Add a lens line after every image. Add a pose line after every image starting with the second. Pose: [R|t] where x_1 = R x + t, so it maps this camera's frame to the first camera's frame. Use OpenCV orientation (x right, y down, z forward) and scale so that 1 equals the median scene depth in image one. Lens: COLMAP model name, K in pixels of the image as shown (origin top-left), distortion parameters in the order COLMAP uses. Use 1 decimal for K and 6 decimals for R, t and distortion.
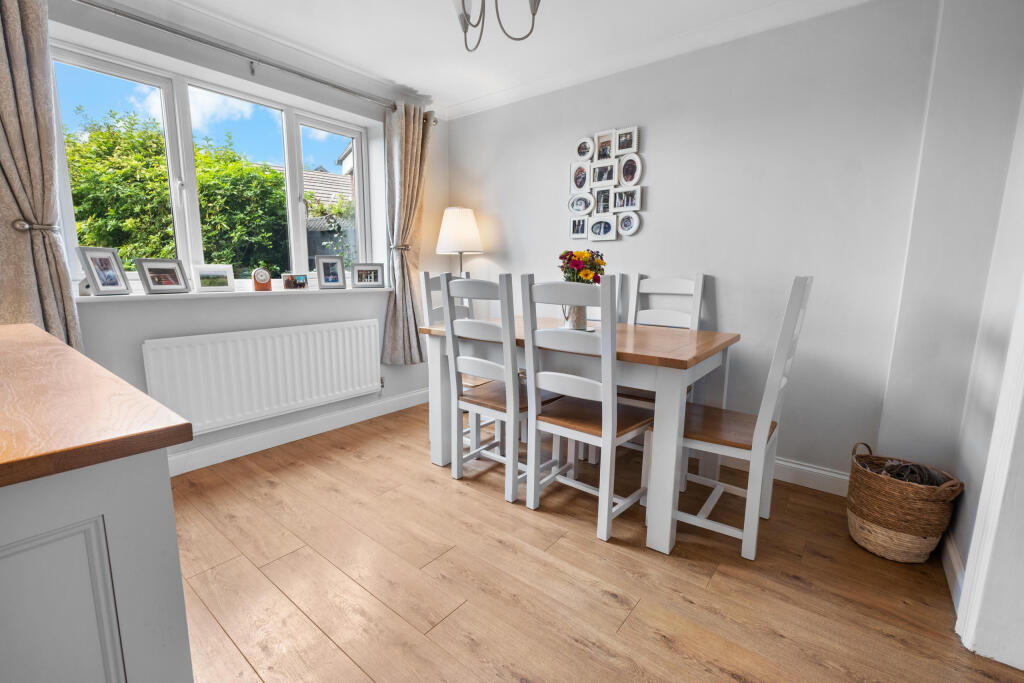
lens RADIAL K [[444.5, 0, 512.0], [0, 444.5, 341.5], [0, 0, 1]] dist [0.000499, -0.000064]
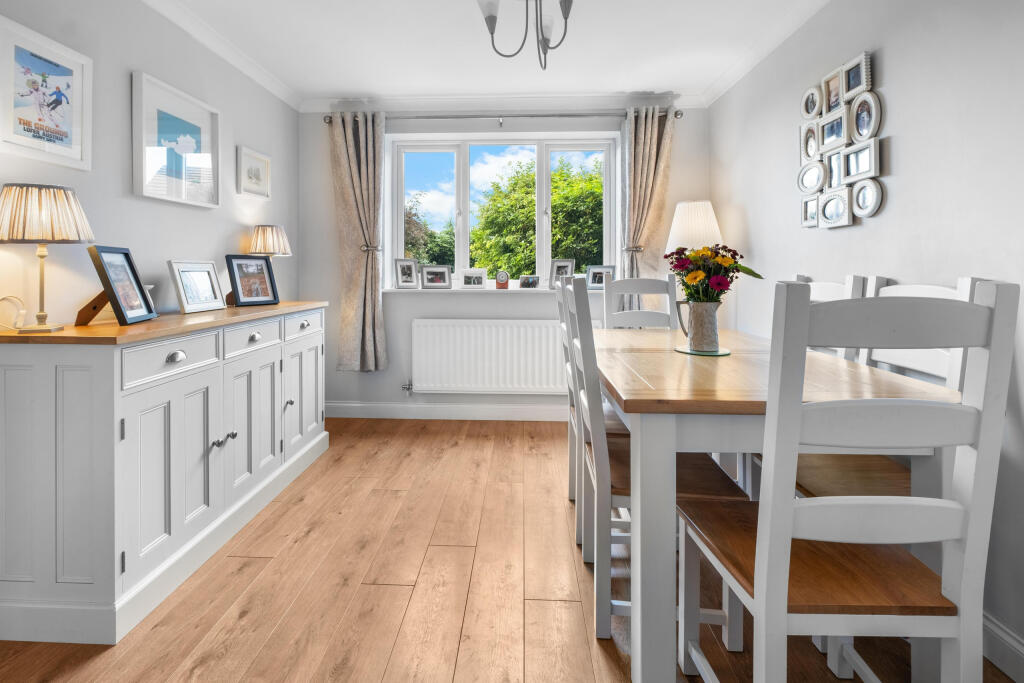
lens RADIAL K [[480.2, 0, 506.1], [0, 480.2, 268.1], [0, 0, 1]] dist [0.001798, 0.000039]
pose [[0.594294, -0.010192, -0.804183, 0.516271], [-0.123951, 0.986812, -0.104107, -0.033241], [0.794639, 0.161549, 0.585193, 0.214835]]
